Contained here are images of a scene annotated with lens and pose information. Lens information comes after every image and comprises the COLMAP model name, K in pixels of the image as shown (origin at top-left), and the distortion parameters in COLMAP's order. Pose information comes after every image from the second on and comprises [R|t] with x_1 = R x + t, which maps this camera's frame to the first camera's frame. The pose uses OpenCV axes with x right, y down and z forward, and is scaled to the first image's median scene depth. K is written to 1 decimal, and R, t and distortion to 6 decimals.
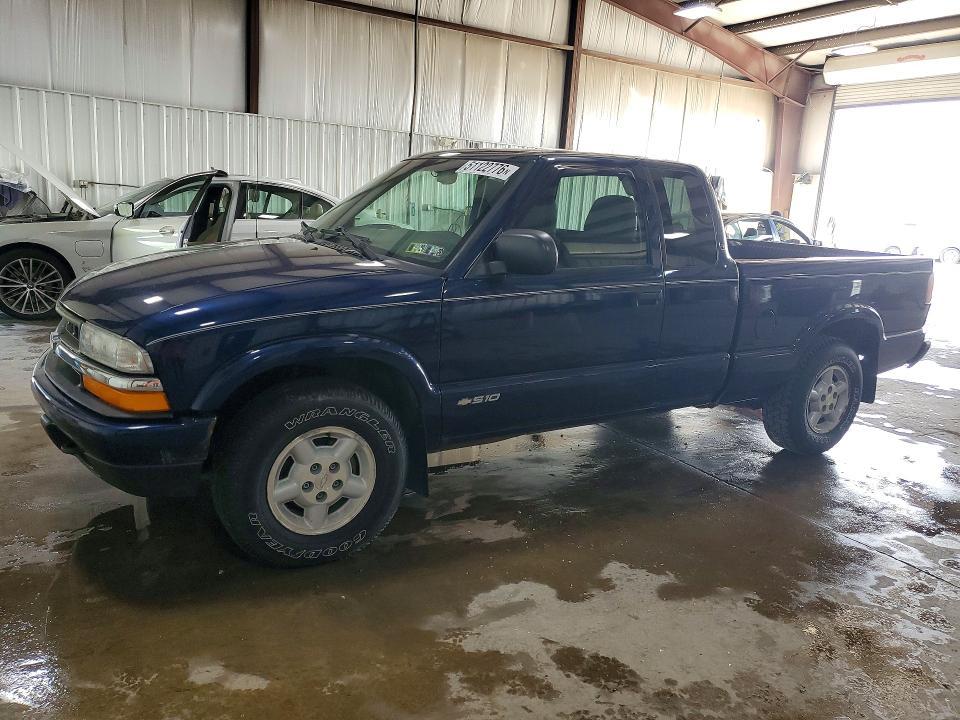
lens RADIAL K [[739.4, 0, 465.4], [0, 739.4, 360.6], [0, 0, 1]] dist [0.003977, 0.000310]
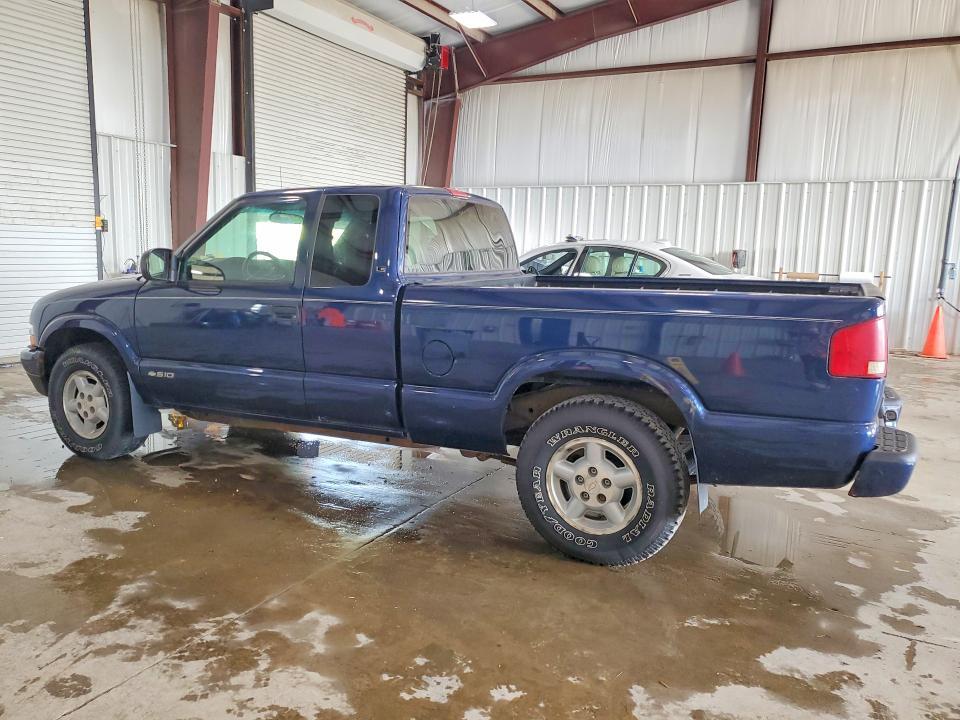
lens RADIAL K [[739.4, 0, 465.4], [0, 739.4, 360.6], [0, 0, 1]] dist [0.003977, 0.000310]
pose [[0.520801, 0.074212, -0.850446, 1.380335], [-0.172308, 0.984849, -0.019578, -0.040288], [0.836108, 0.156735, 0.525697, 0.696311]]
